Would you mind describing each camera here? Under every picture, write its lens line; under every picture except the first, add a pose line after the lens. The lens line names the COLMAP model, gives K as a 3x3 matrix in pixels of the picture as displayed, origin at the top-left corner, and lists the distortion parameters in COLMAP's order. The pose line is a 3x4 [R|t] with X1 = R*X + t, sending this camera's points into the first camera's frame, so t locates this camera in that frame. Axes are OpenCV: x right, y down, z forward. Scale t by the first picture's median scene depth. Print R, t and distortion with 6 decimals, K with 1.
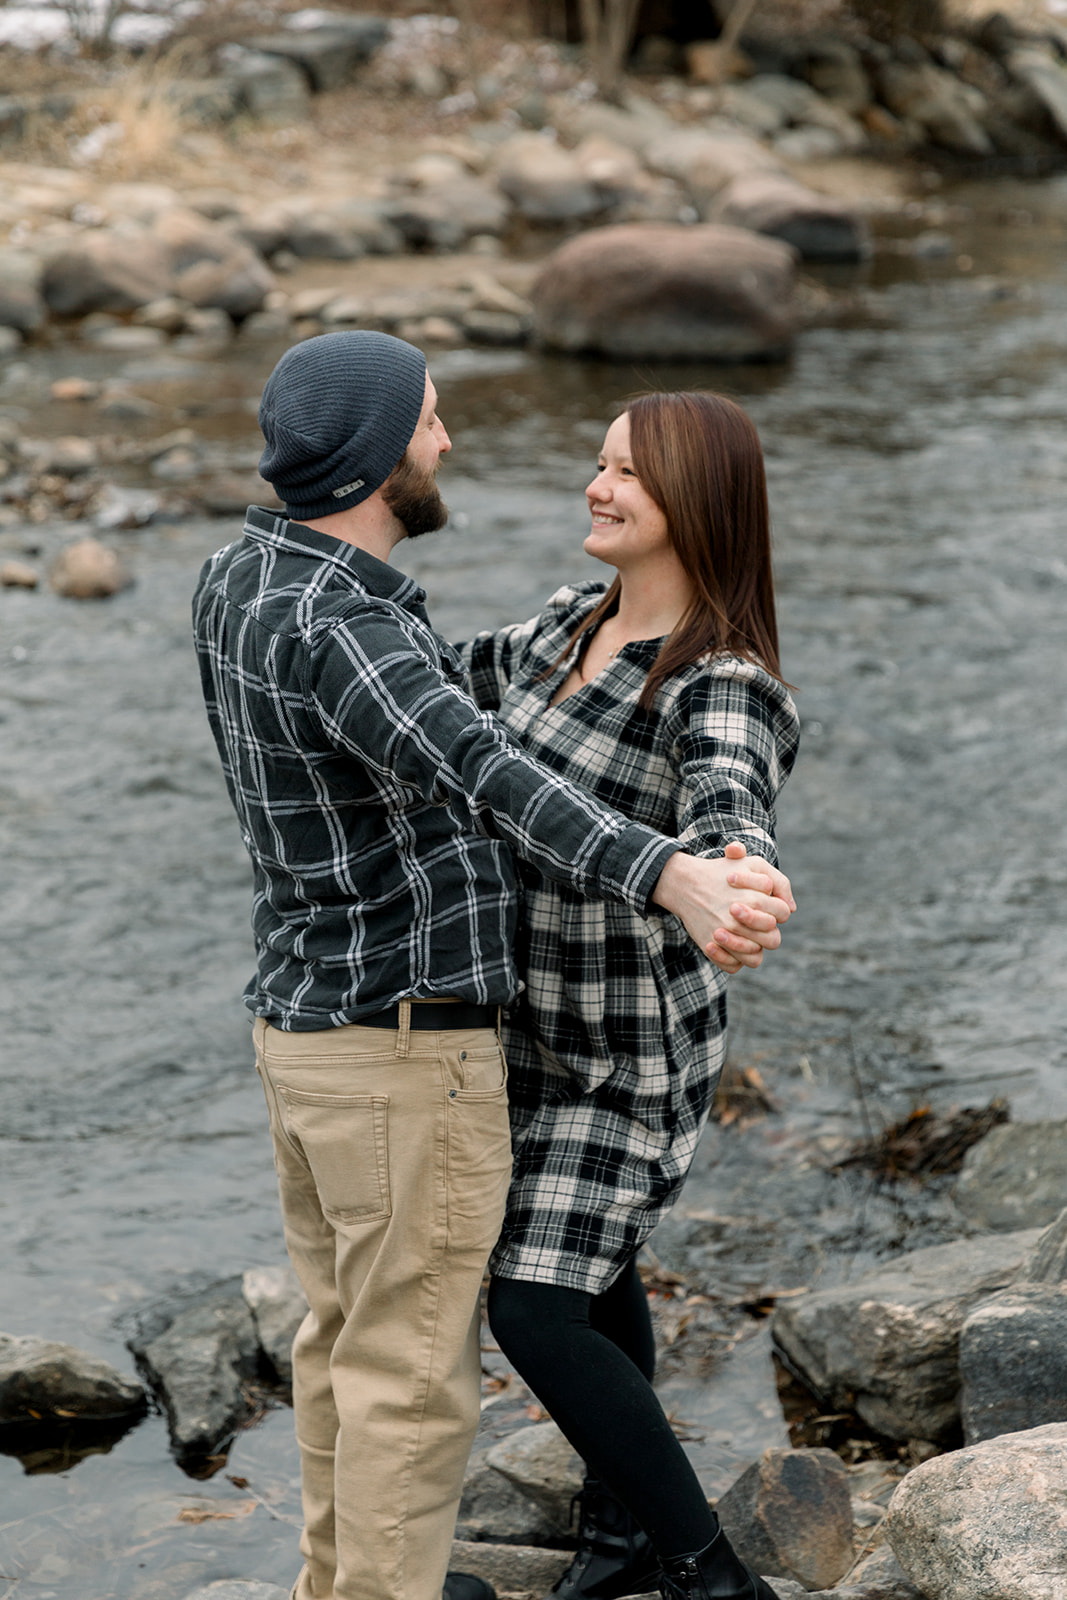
lens RADIAL K [[3202.1, 0, 536.7], [0, 3202.1, 791.8], [0, 0, 1]] dist [-0.012274, 0.123815]
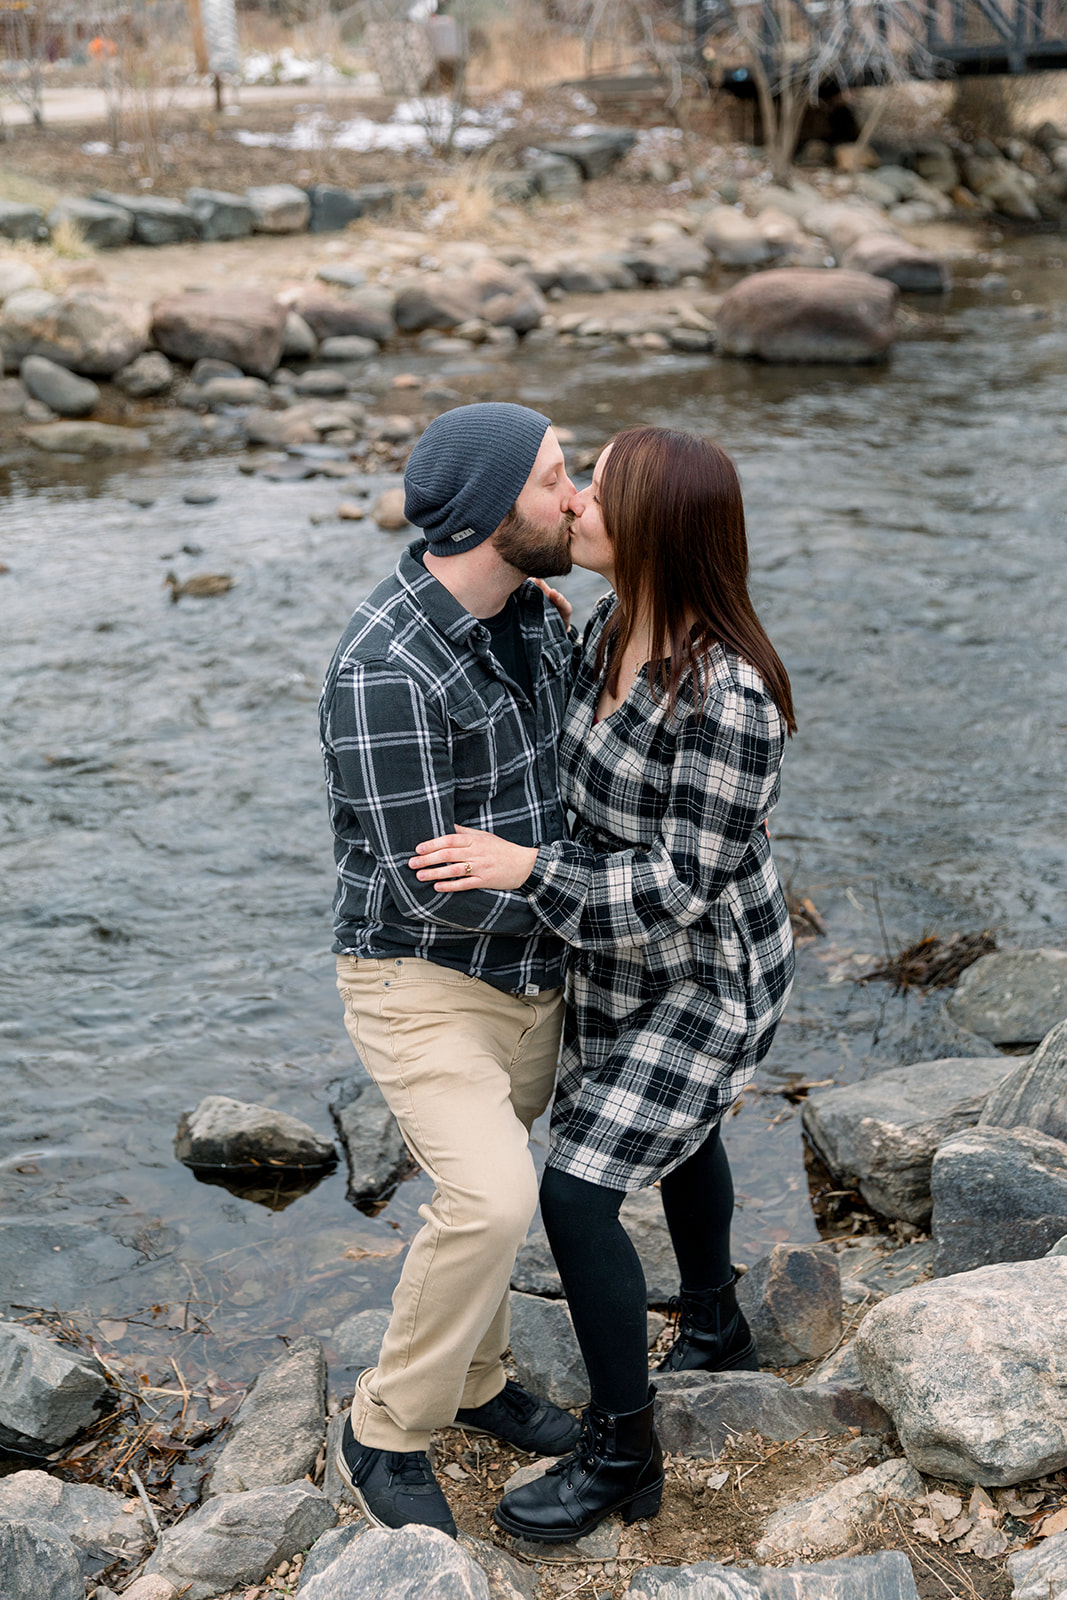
lens RADIAL K [[1967.3, 0, 535.7], [0, 1967.3, 793.2], [0, 0, 1]] dist [0.016791, -0.017047]
pose [[0.994376, 0.026326, -0.102588, 0.043884], [-0.017390, 0.996053, 0.087038, -0.037321], [0.104474, -0.084764, 0.990909, 0.183254]]
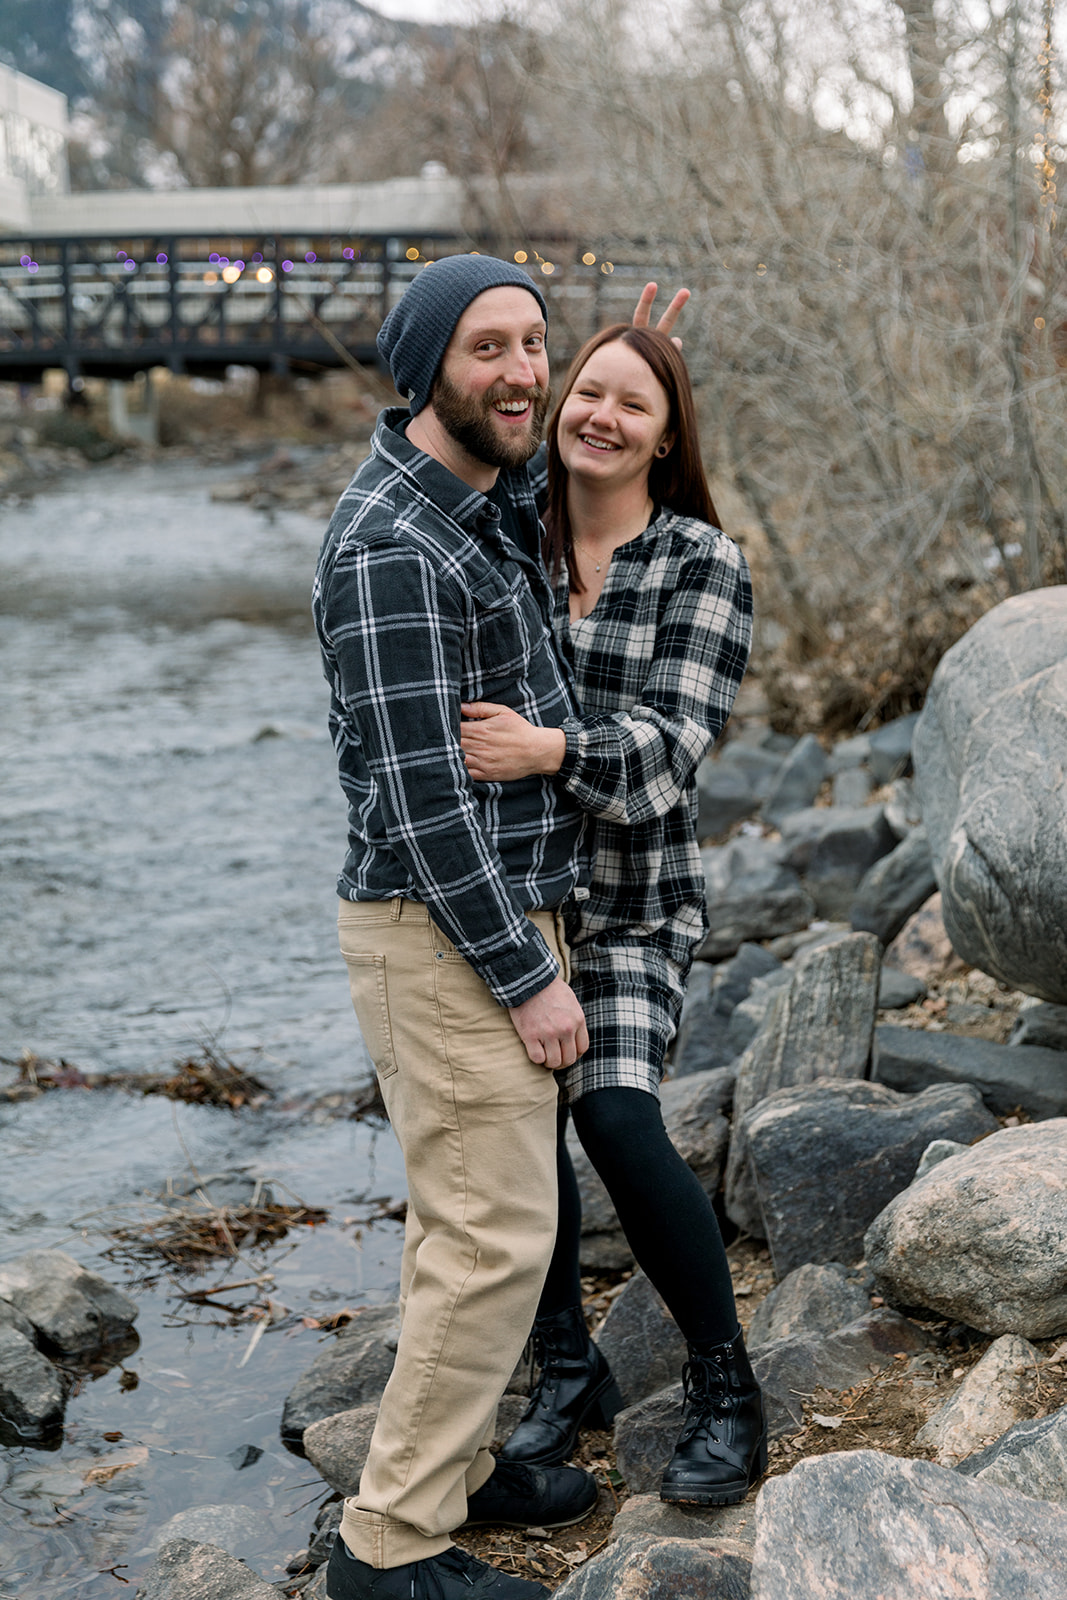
lens RADIAL K [[2147.8, 0, 536.9], [0, 2147.8, 804.6], [0, 0, 1]] dist [0.005804, 0.053557]
pose [[0.856878, -0.104110, 0.504897, -0.288426], [0.155440, 0.985992, -0.060491, 0.068739], [-0.491526, 0.130315, 0.861057, 0.270545]]
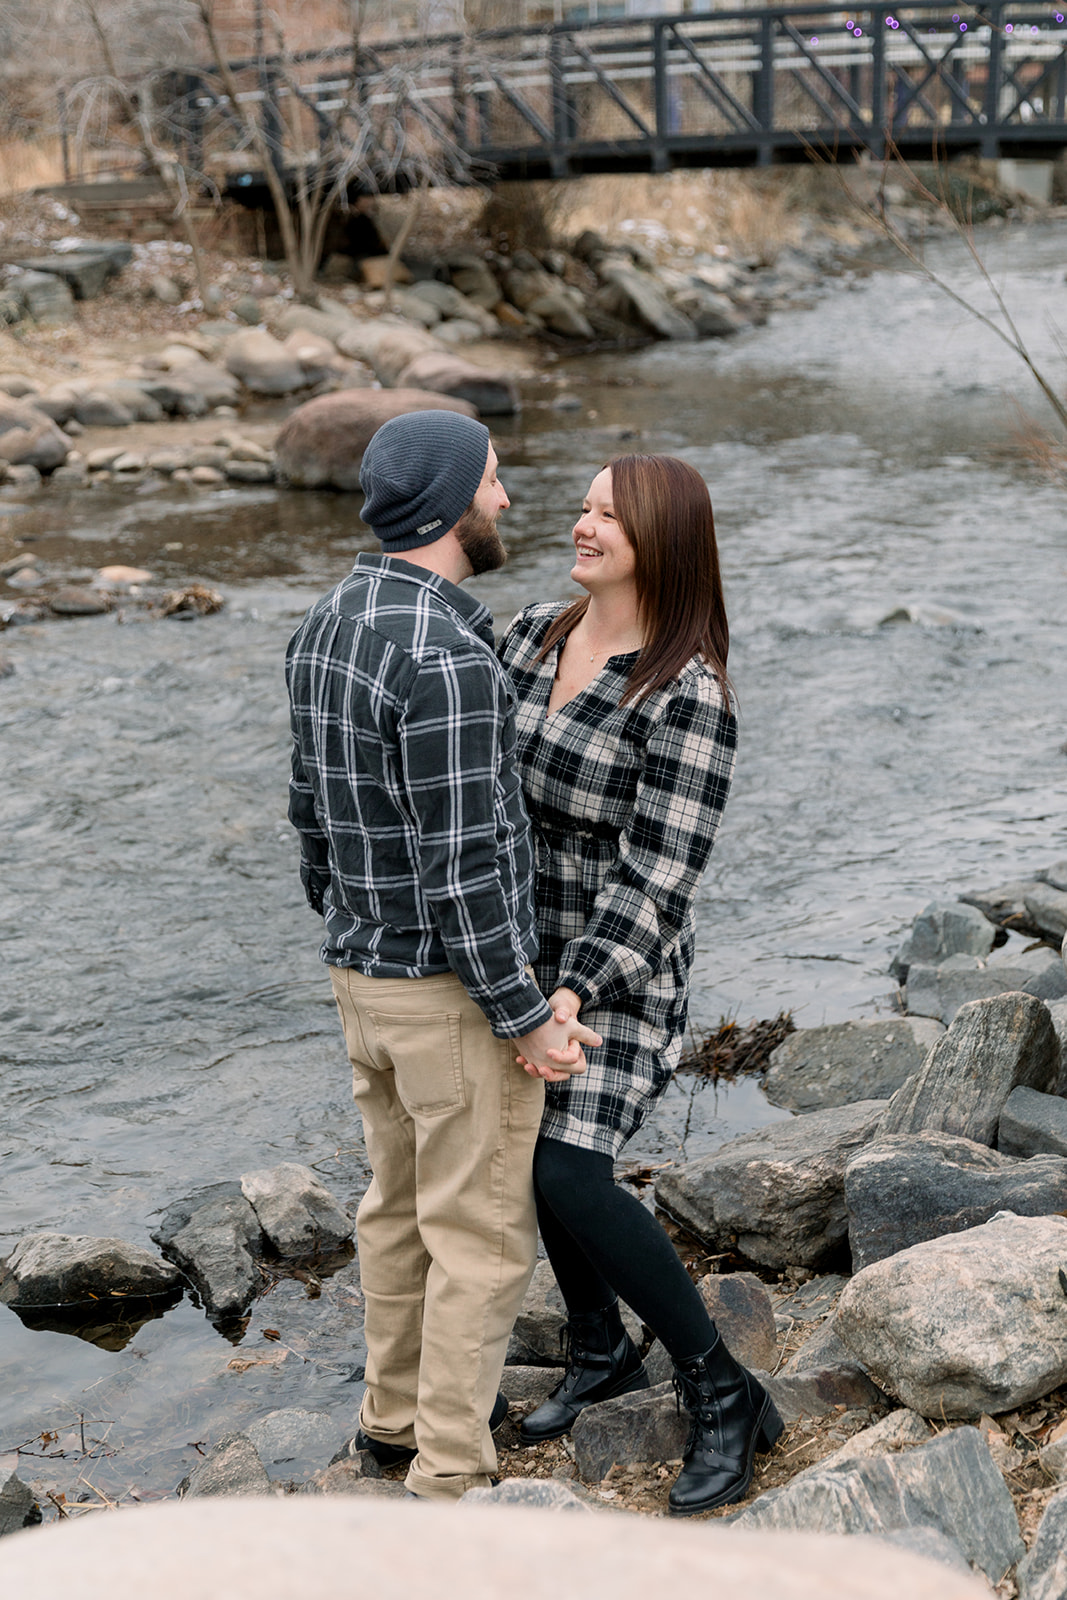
lens RADIAL K [[2439.3, 0, 505.3], [0, 2439.3, 792.7], [0, 0, 1]] dist [0.014725, -0.020232]
pose [[0.991982, -0.045040, 0.118077, -0.097259], [0.047368, 0.998733, -0.016981, 0.020474], [-0.117162, 0.022438, 0.992859, 0.025558]]
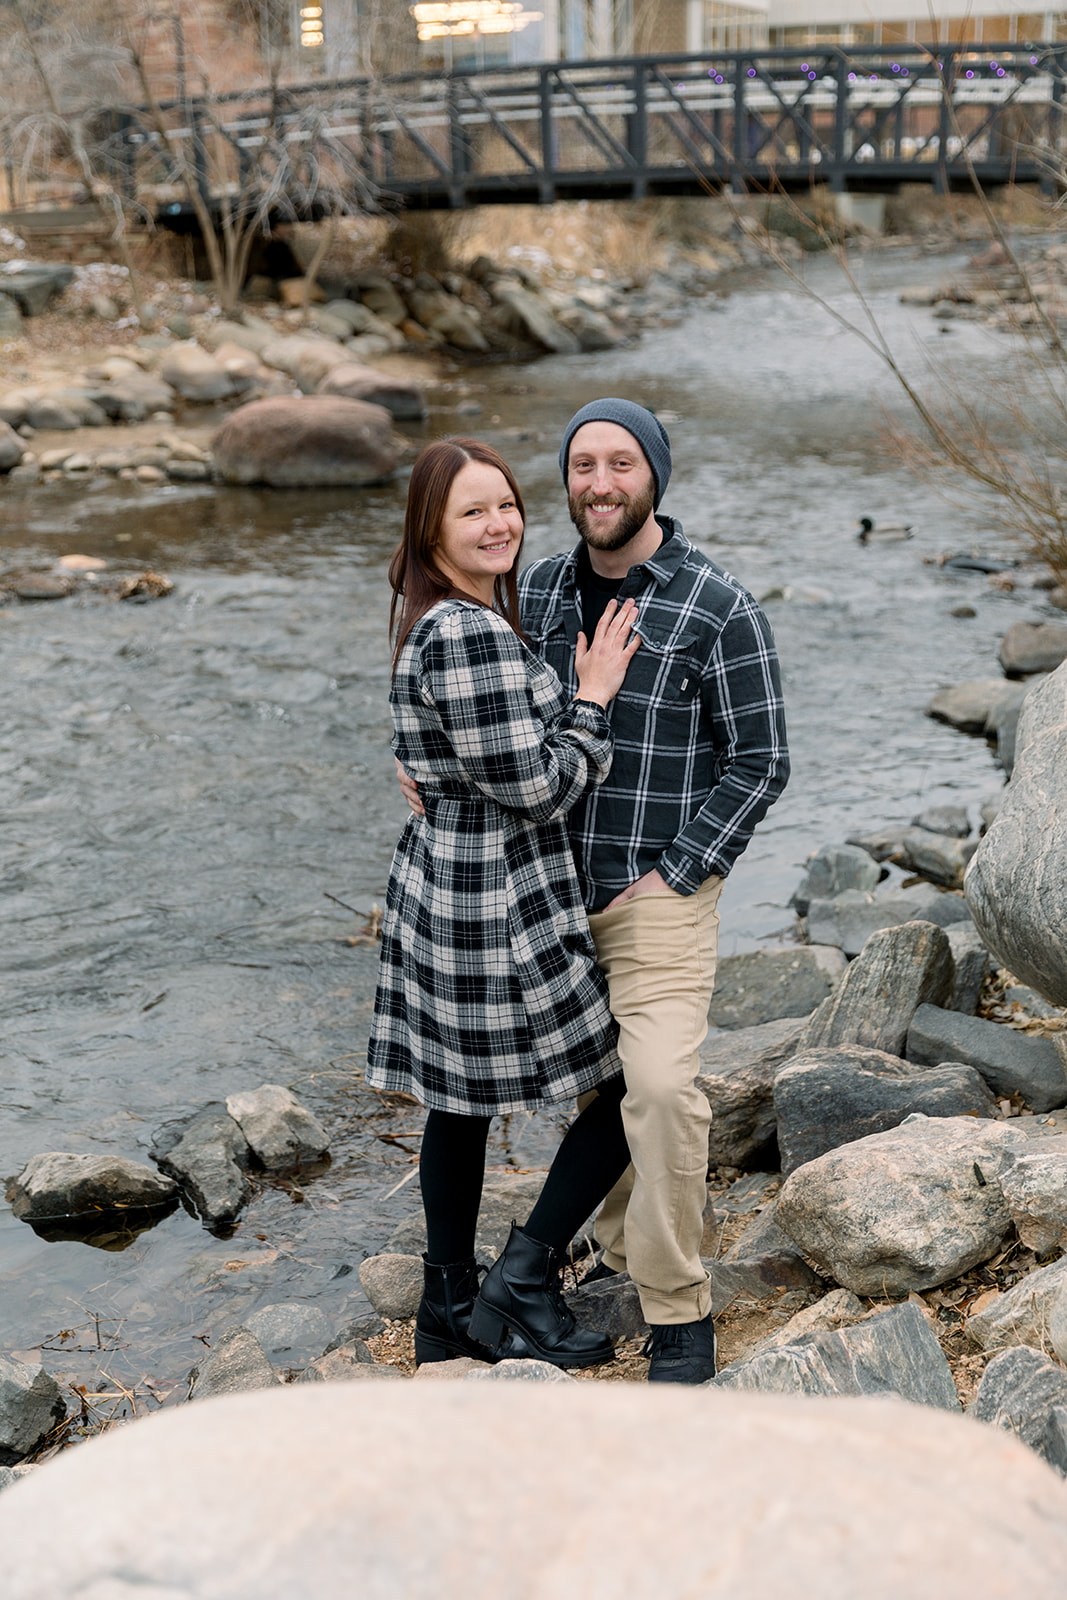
lens RADIAL K [[2156.4, 0, 537.5], [0, 2156.4, 796.7], [0, 0, 1]] dist [0.014509, 0.003641]
pose [[0.982113, -0.060063, 0.178455, -0.121776], [0.060186, 0.998176, 0.004729, 0.021625], [-0.178414, 0.006096, 0.983937, 0.037664]]
